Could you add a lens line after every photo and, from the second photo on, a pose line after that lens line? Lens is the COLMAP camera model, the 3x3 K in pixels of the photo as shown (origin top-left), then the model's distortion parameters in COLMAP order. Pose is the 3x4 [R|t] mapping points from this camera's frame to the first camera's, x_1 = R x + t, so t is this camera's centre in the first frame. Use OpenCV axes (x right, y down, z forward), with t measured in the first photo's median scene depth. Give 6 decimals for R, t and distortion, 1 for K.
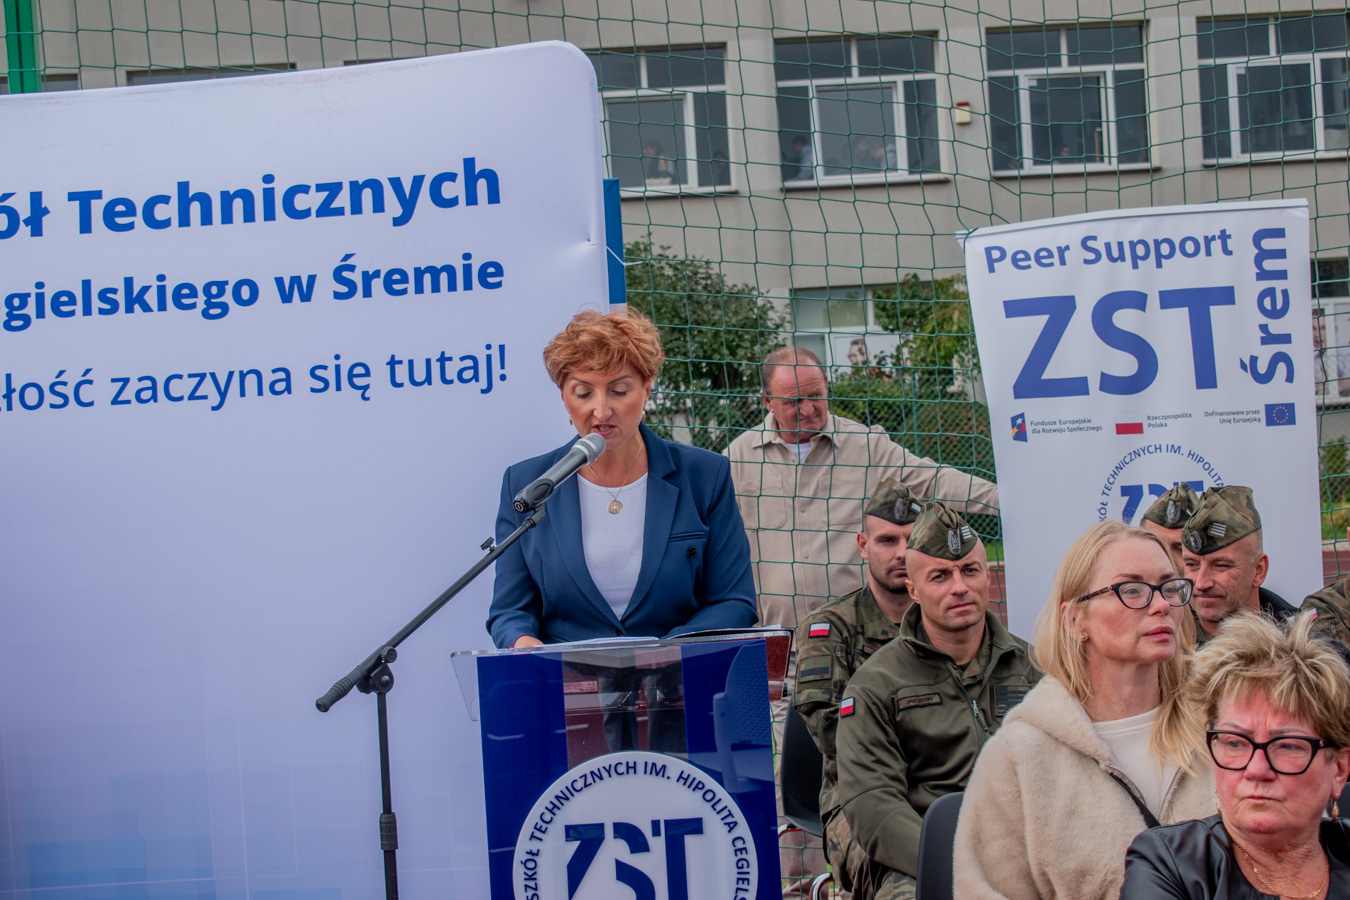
lens RADIAL K [[2745.3, 0, 674.0], [0, 2745.3, 405.4], [0, 0, 1]] dist [0.056224, -0.035951]
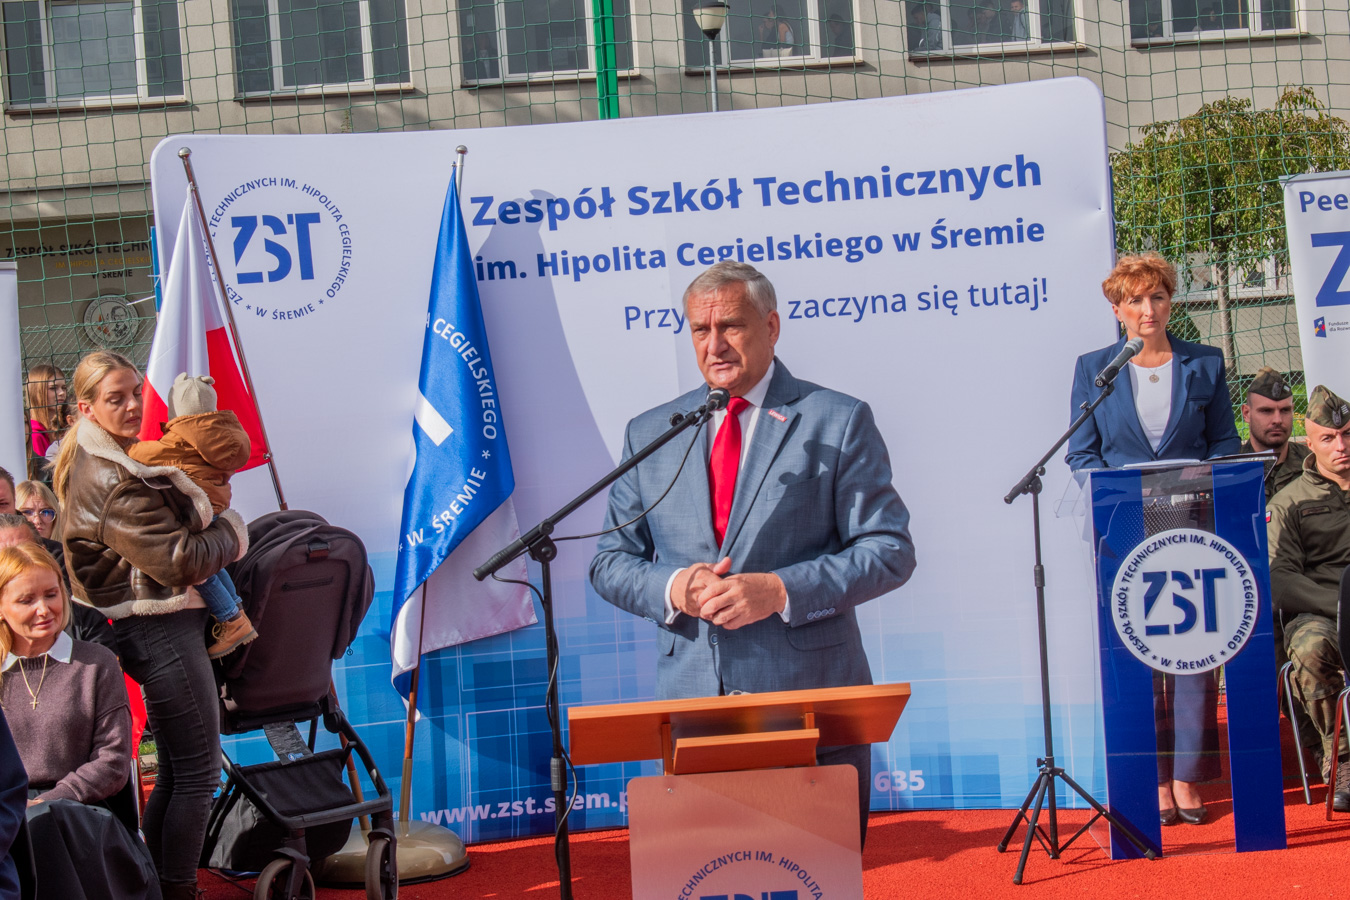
lens RADIAL K [[3022.0, 0, 676.1], [0, 3022.0, 502.8], [0, 0, 1]] dist [0.028833, 0.078485]
pose [[0.999984, -0.004529, 0.003295, -0.272039], [0.004284, 0.997480, 0.070823, -0.017365], [-0.003607, -0.070807, 0.997483, -0.684769]]
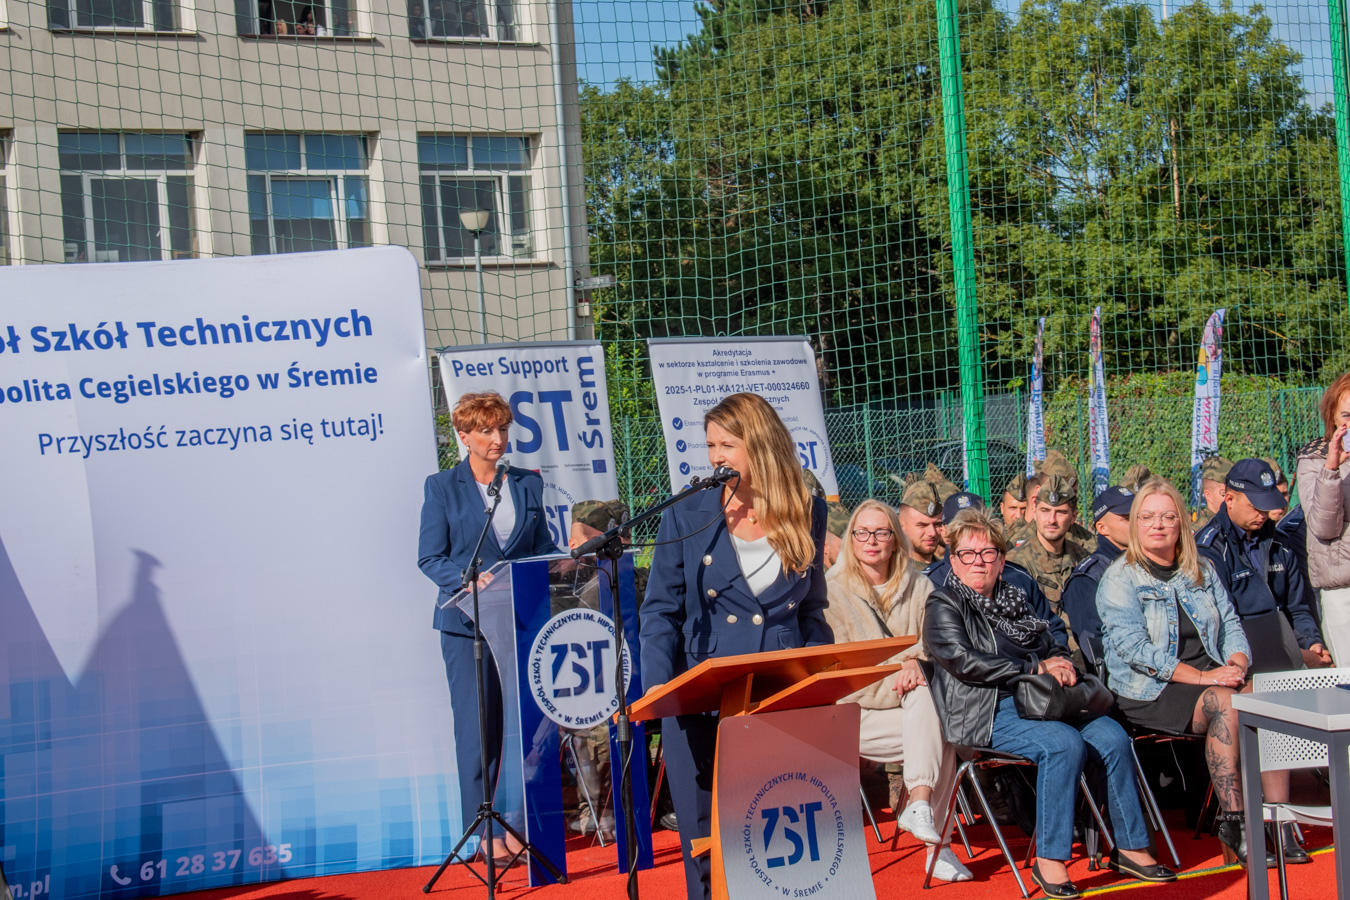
lens RADIAL K [[3086.5, 0, 673.5], [0, 3086.5, 484.1], [0, 0, 1]] dist [0.144858, -0.328829]
pose [[0.843546, -0.002778, 0.537050, -0.982335], [0.014111, 0.999756, -0.016993, 0.060760], [-0.536872, 0.021912, 0.843379, -0.806481]]
